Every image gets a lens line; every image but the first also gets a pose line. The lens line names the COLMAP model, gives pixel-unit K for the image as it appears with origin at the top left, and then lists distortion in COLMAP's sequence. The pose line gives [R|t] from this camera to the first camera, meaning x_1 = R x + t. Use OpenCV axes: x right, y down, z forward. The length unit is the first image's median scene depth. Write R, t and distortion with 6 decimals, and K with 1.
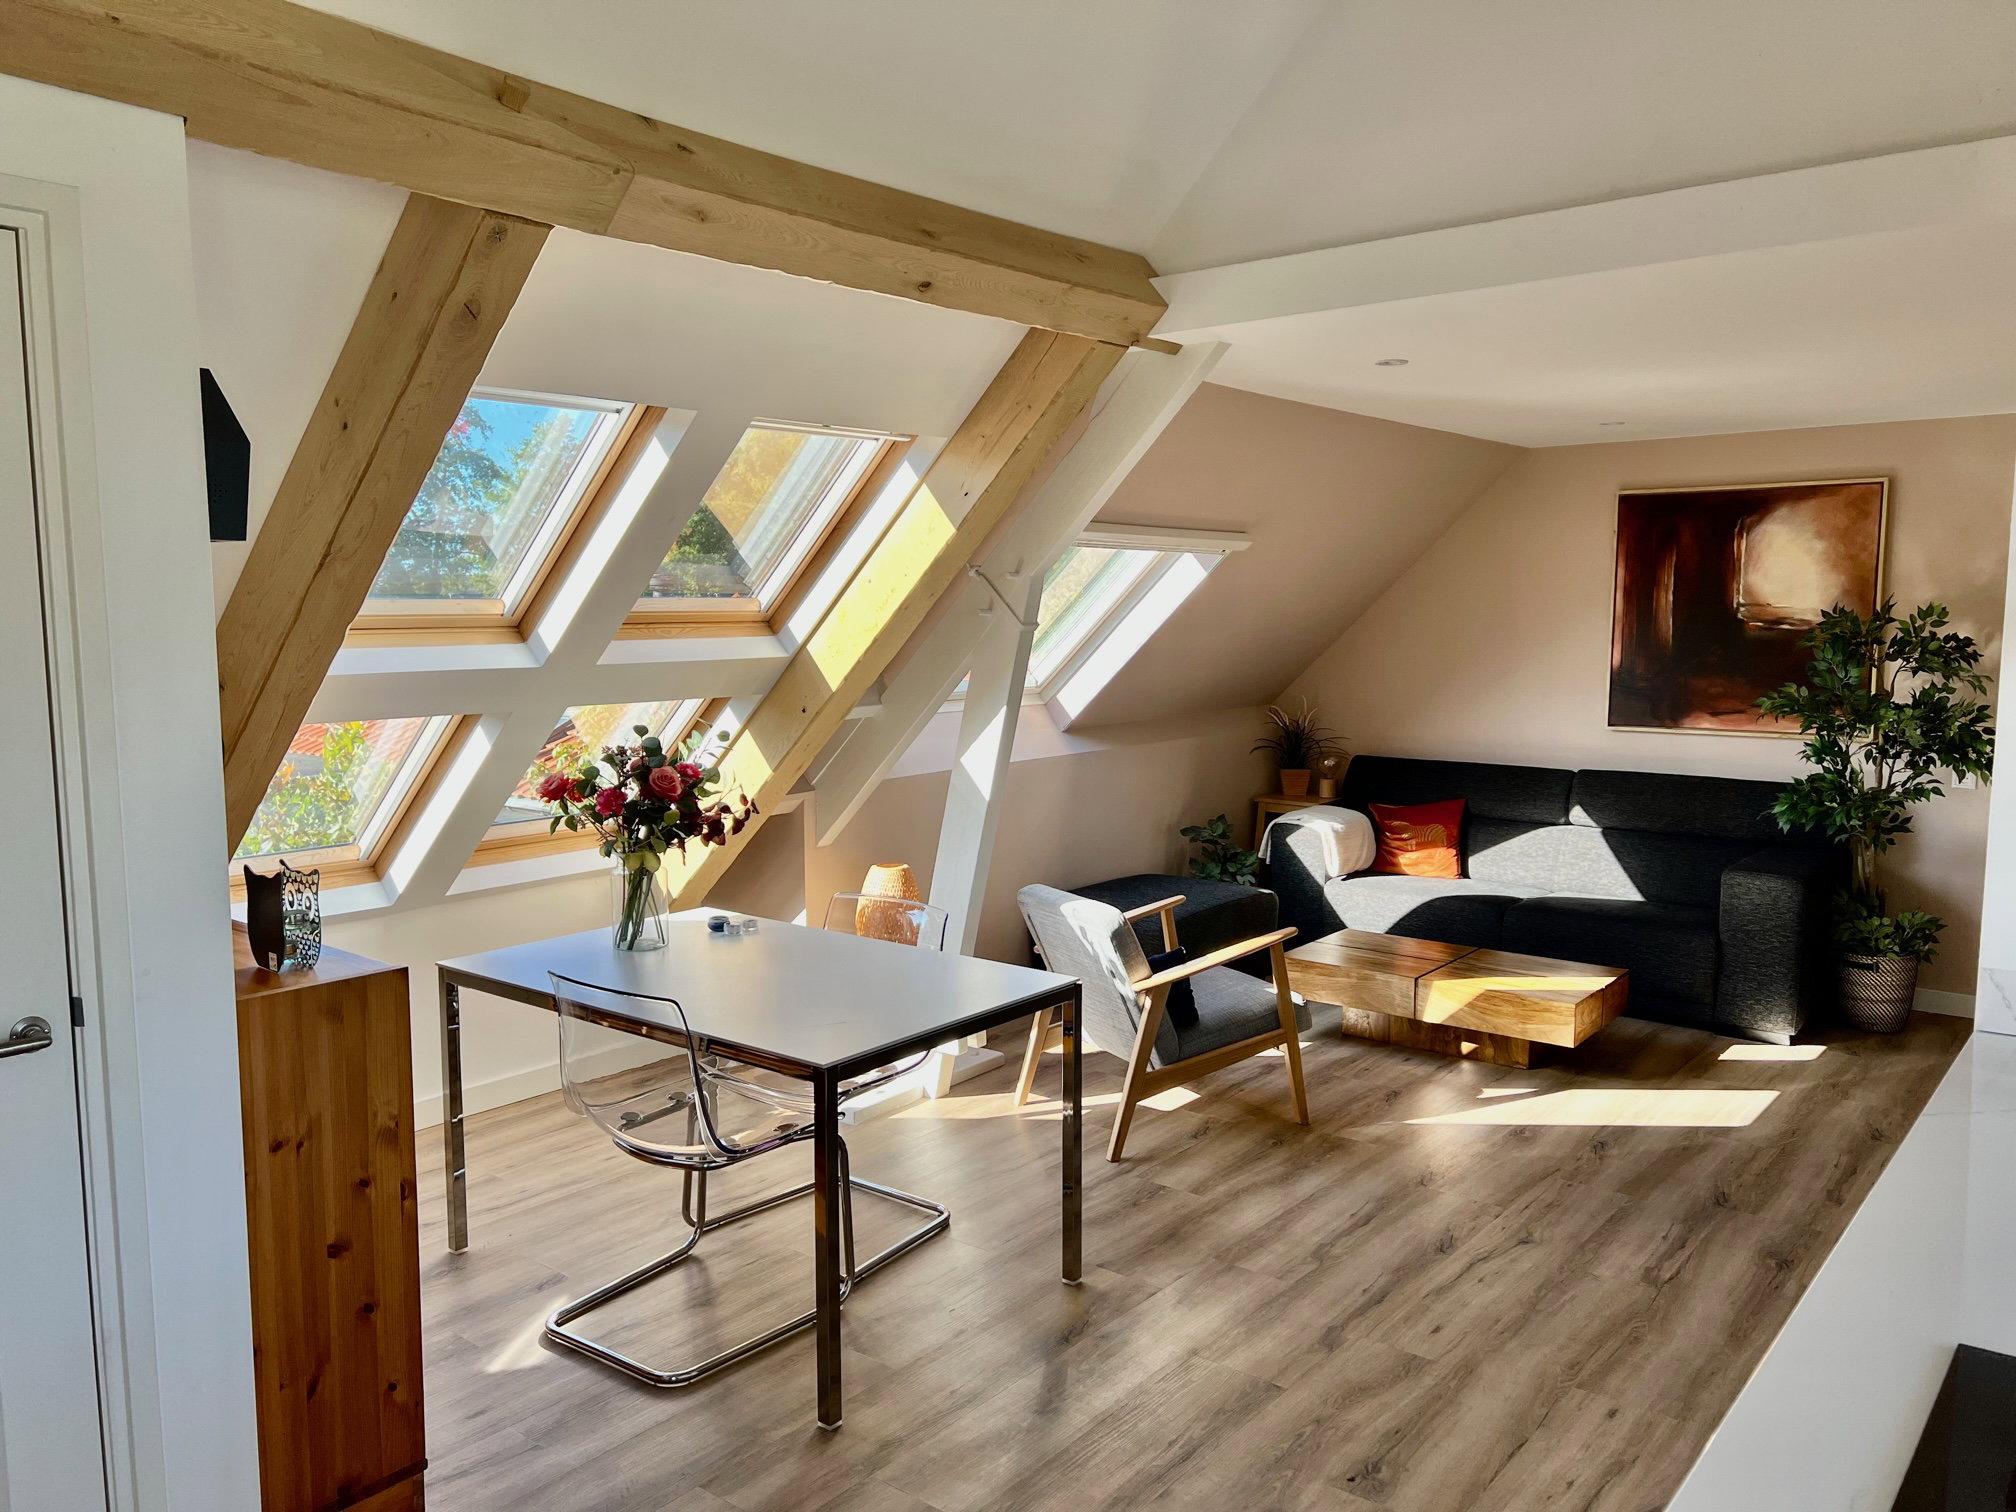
lens RADIAL K [[1528.5, 0, 1006.4], [0, 1528.5, 756.6], [0, 0, 1]] dist [0.045701, -0.046919]
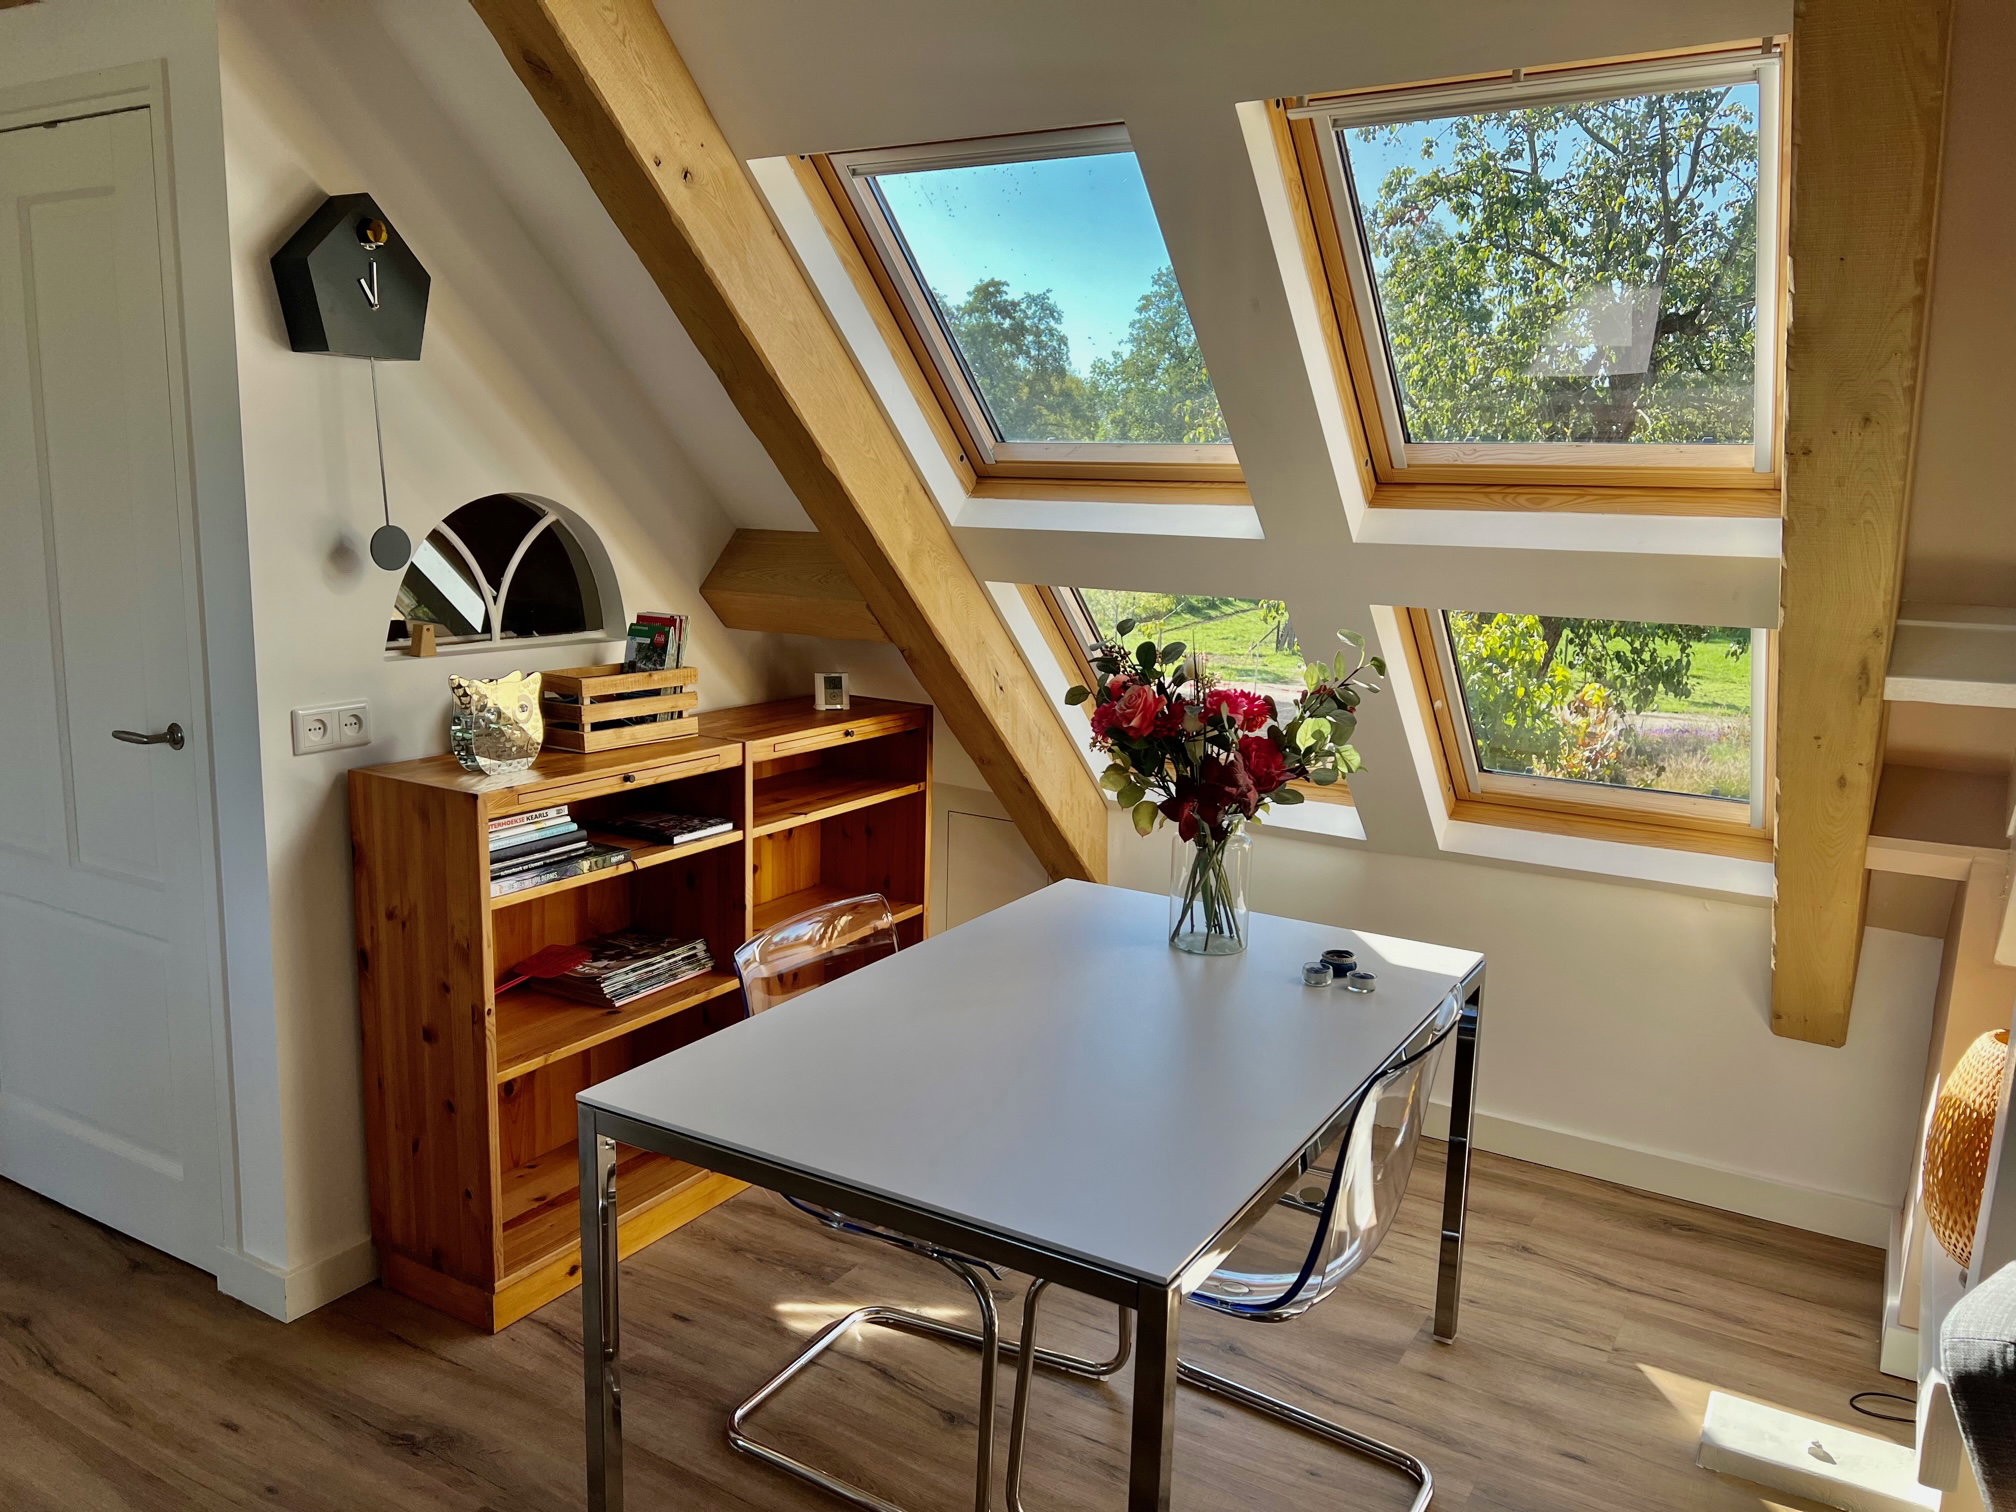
lens RADIAL K [[1528.5, 0, 1006.6], [0, 1528.5, 766.2], [0, 0, 1]] dist [0.045701, -0.046919]
pose [[0.138209, 0.187162, -0.972558, 0.487797], [-0.130519, 0.976859, 0.169442, -0.072323], [0.981765, 0.103519, 0.159439, 0.959912]]
